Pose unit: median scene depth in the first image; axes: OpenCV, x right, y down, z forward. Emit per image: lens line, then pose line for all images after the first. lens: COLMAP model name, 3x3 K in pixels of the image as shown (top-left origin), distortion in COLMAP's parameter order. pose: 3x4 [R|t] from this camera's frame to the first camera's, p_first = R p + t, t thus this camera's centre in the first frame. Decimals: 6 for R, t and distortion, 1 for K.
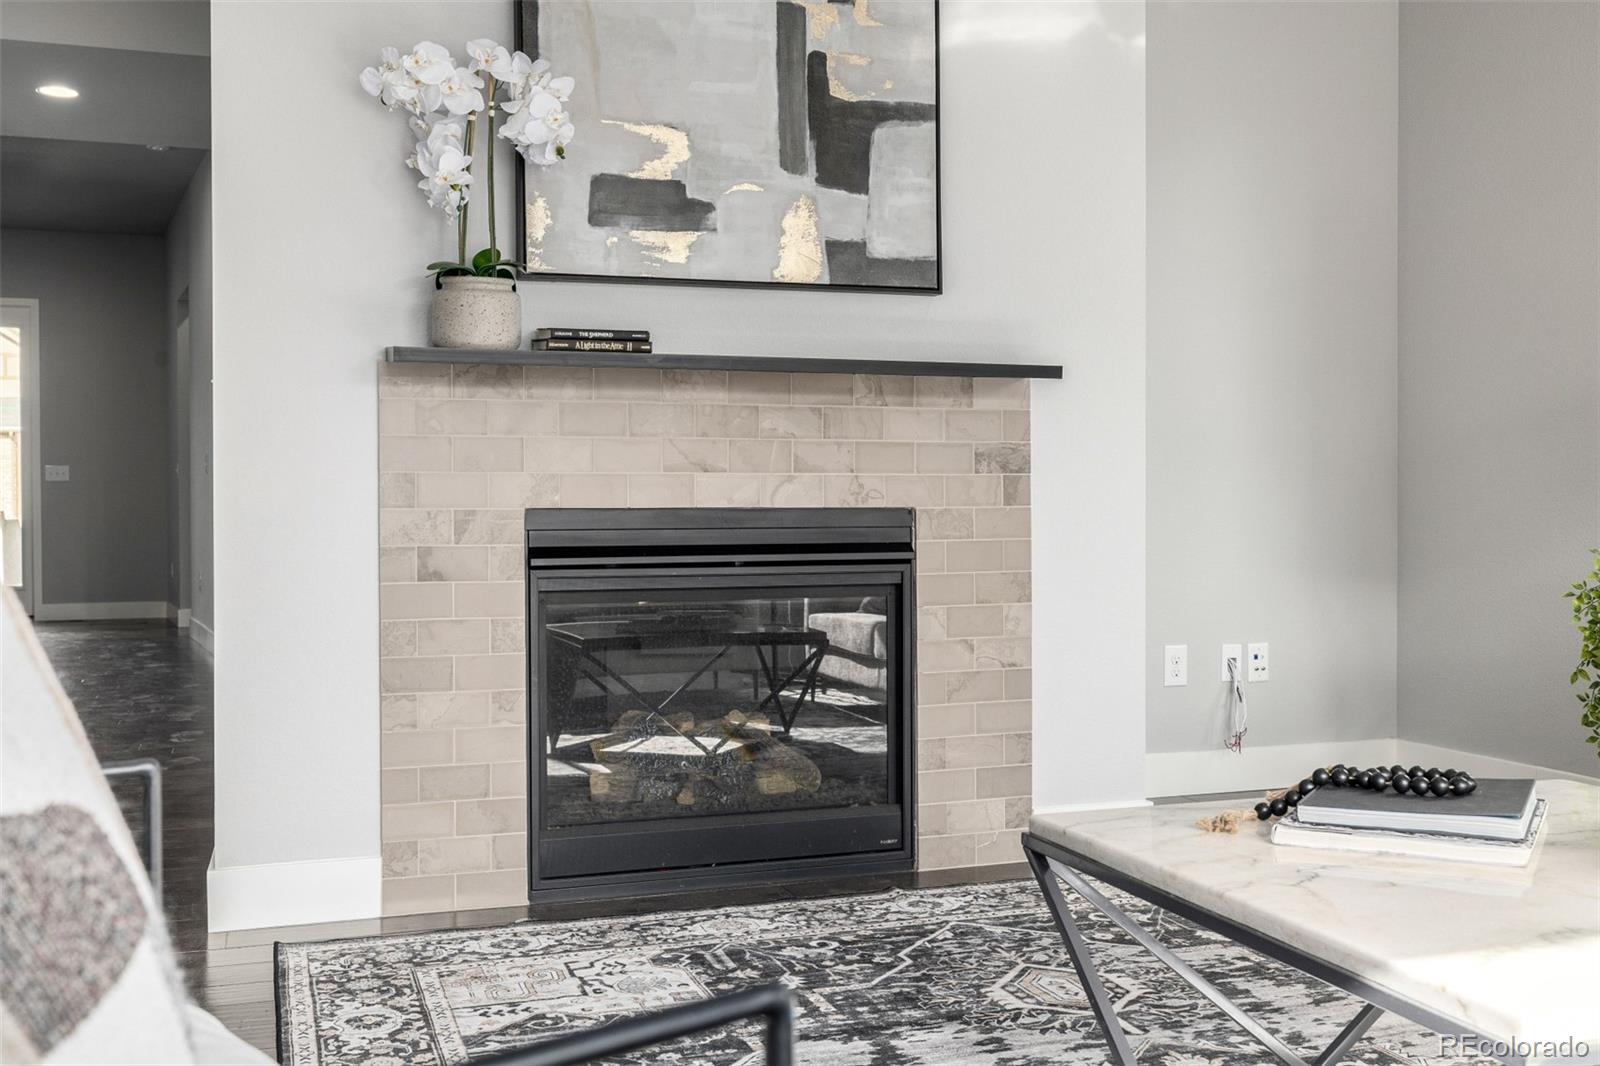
lens RADIAL K [[1550.2, 0, 802.4], [0, 1550.2, 528.3], [0, 0, 1]] dist [-0.017294, 0.000000]
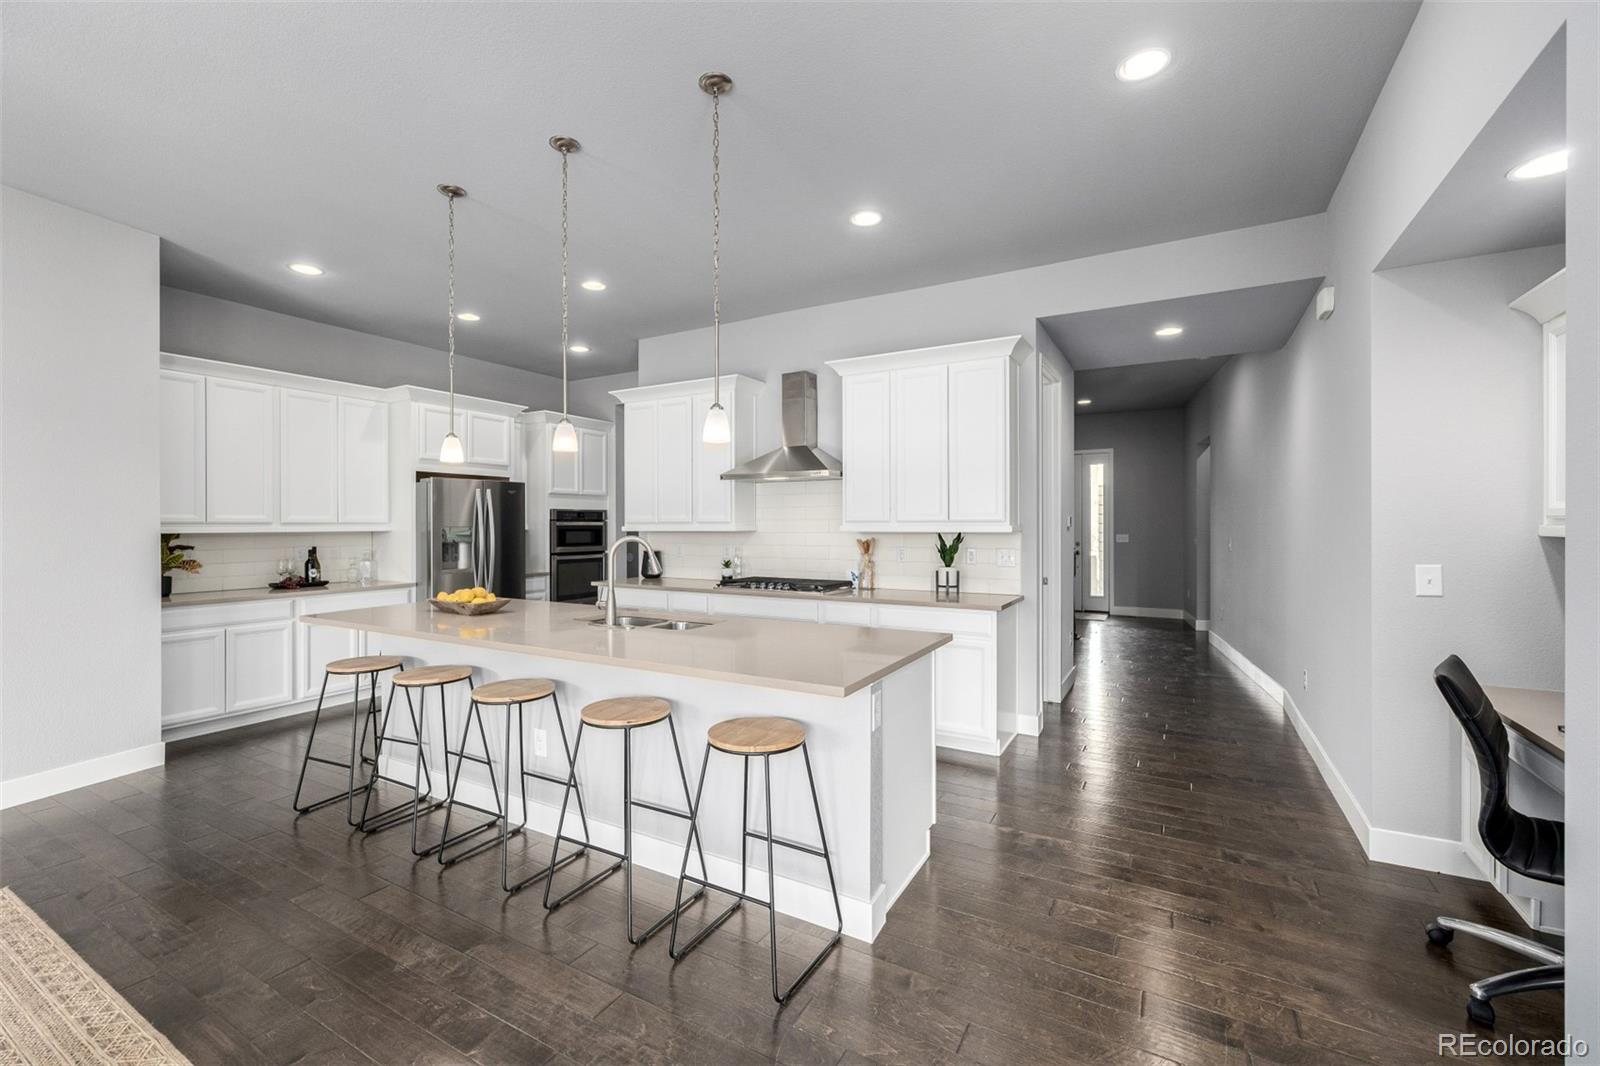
lens RADIAL K [[677.1, 0, 792.5], [0, 677.1, 523.9], [0, 0, 1]] dist [-0.000349, 0.000790]
pose [[0.652448, 0.001289, -0.757833, -0.400919], [-0.011579, 0.999899, -0.008268, -0.146542], [0.757745, 0.014169, 0.652397, 0.500427]]
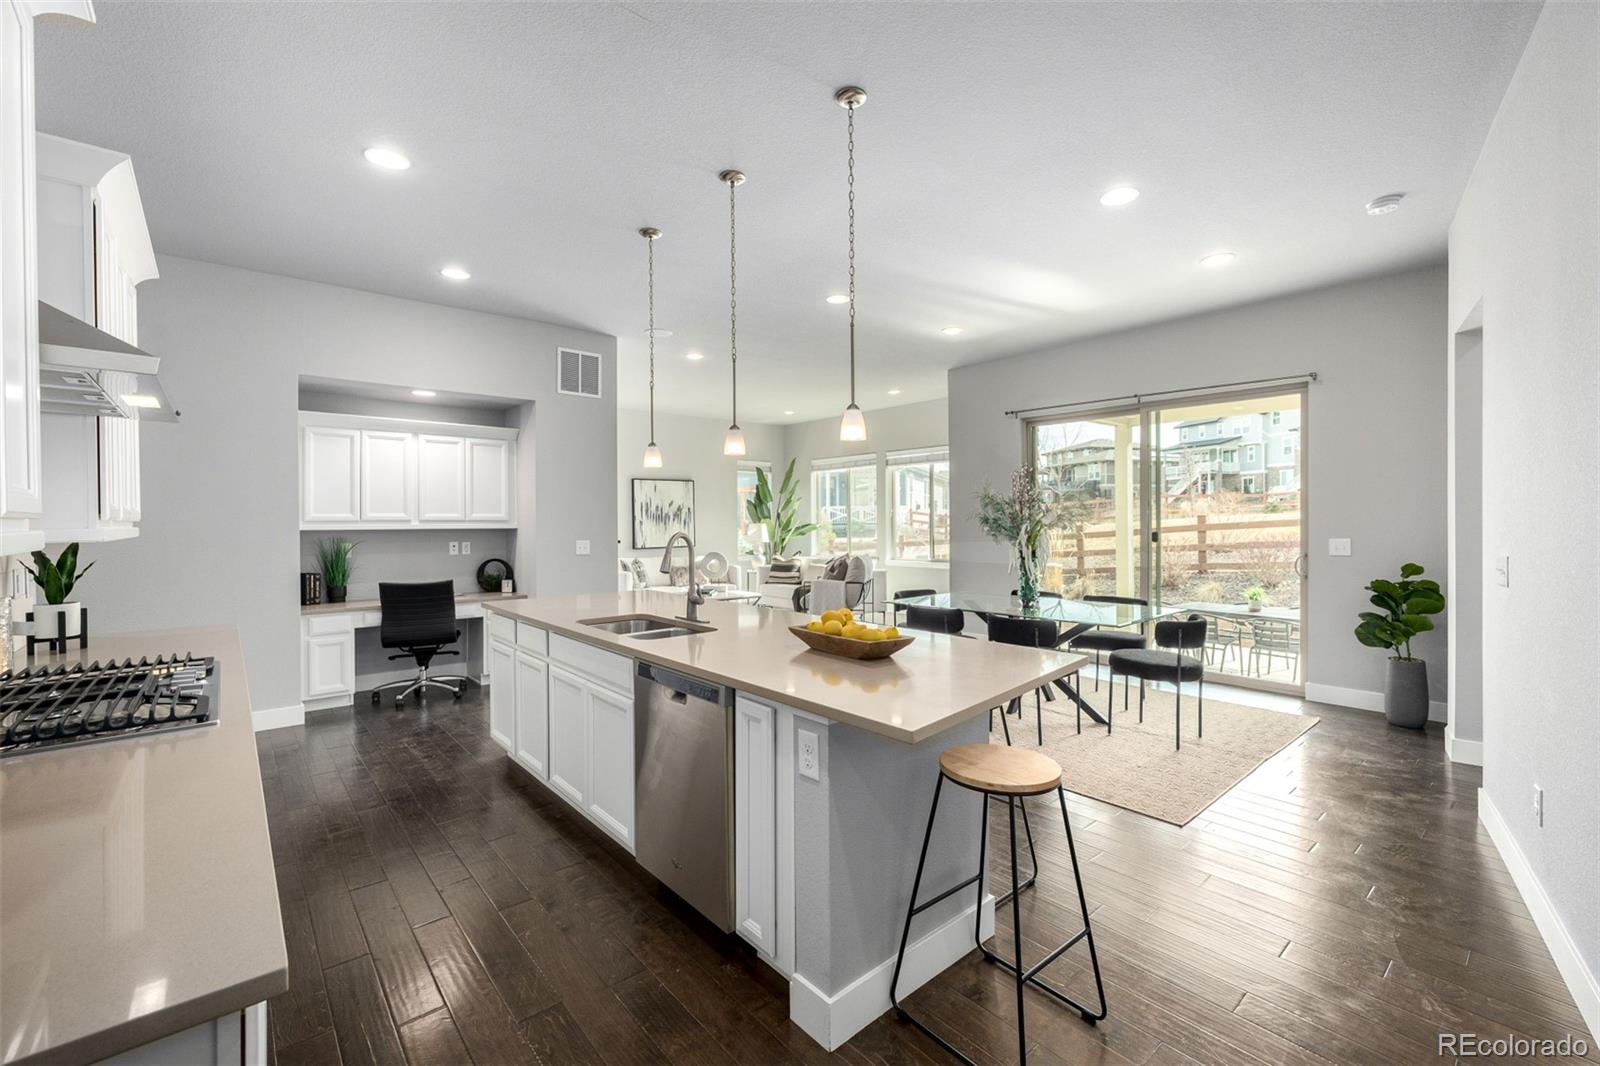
lens RADIAL K [[677.1, 0, 794.5], [0, 677.1, 526.6], [0, 0, 1]] dist [-0.000349, 0.000790]
pose [[-0.356903, -0.003115, 0.934136, -2.101063], [0.022208, 0.999684, 0.011819, -0.150338], [-0.933877, 0.024964, -0.356721, 1.083164]]
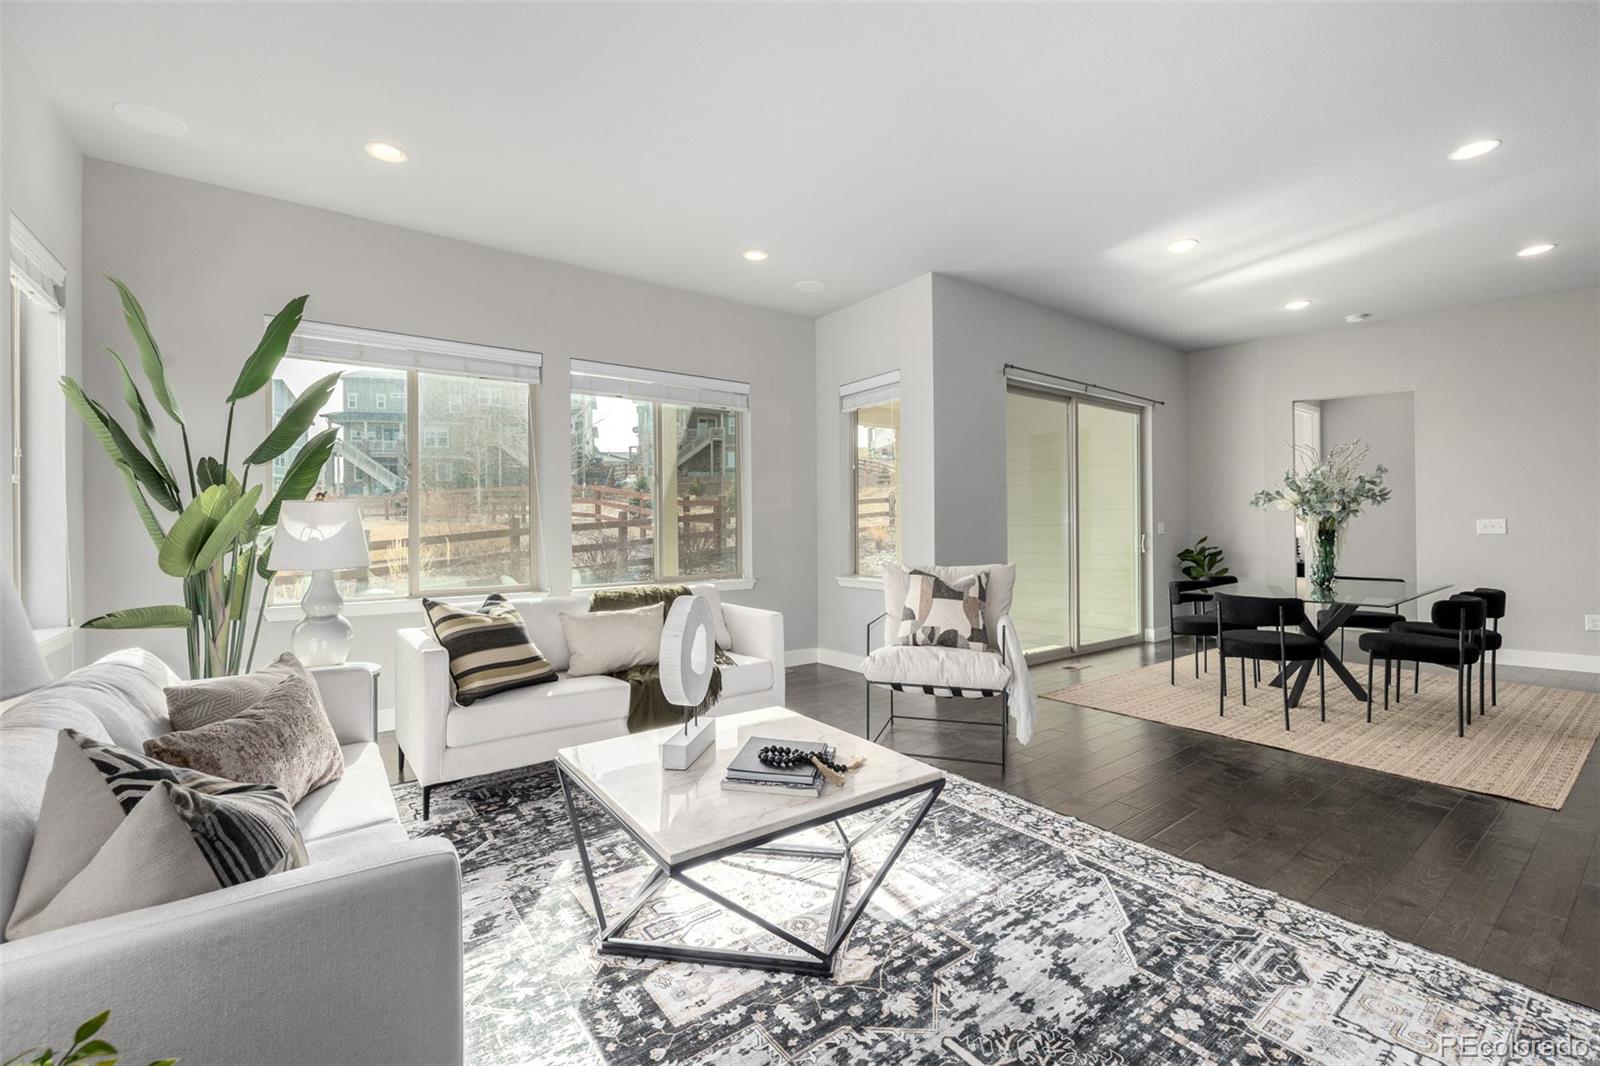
lens RADIAL K [[677.1, 0, 791.3], [0, 677.1, 520.7], [0, 0, 1]] dist [-0.000349, 0.000790]
pose [[-0.955901, 0.008009, -0.293581, 0.377183], [0.006507, 0.999960, 0.006094, -0.108113], [0.293618, 0.003915, -0.955915, 1.101405]]
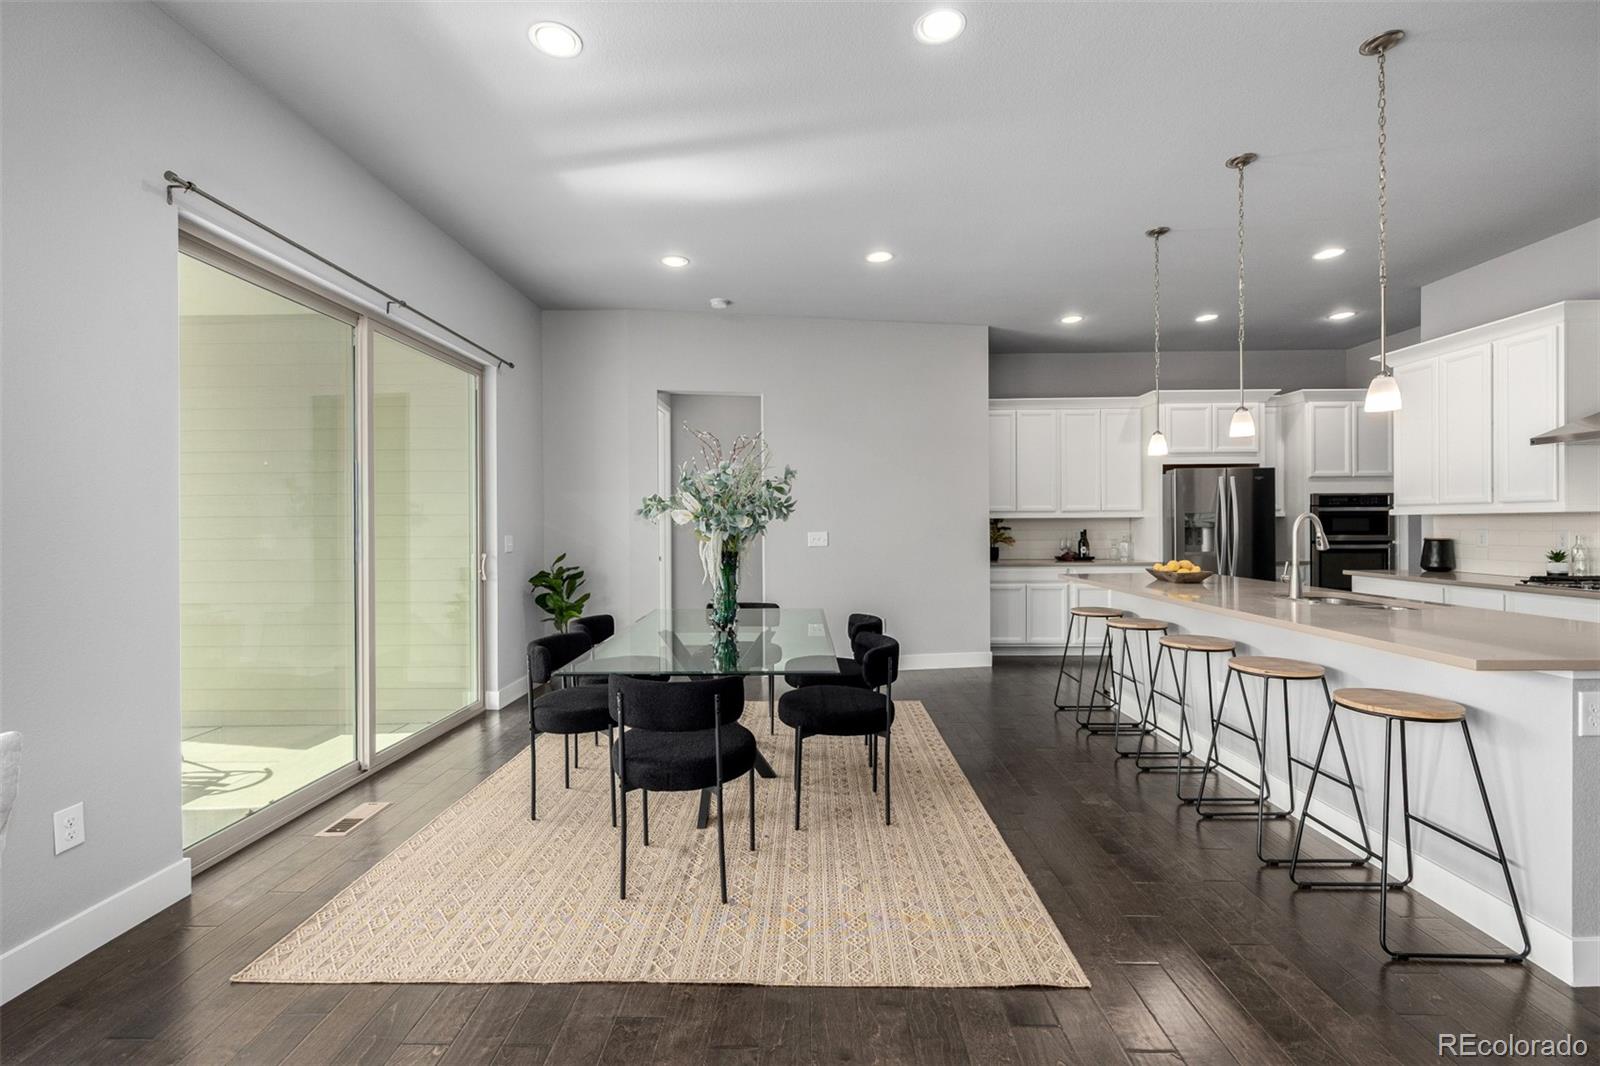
lens RADIAL K [[677.1, 0, 791.0], [0, 677.1, 528.7], [0, 0, 1]] dist [-0.000349, 0.000790]
pose [[-0.358570, 0.012662, -0.933417, -0.127152], [-0.006562, 0.999849, 0.016084, -0.124183], [0.933480, 0.011892, -0.358432, 0.586462]]
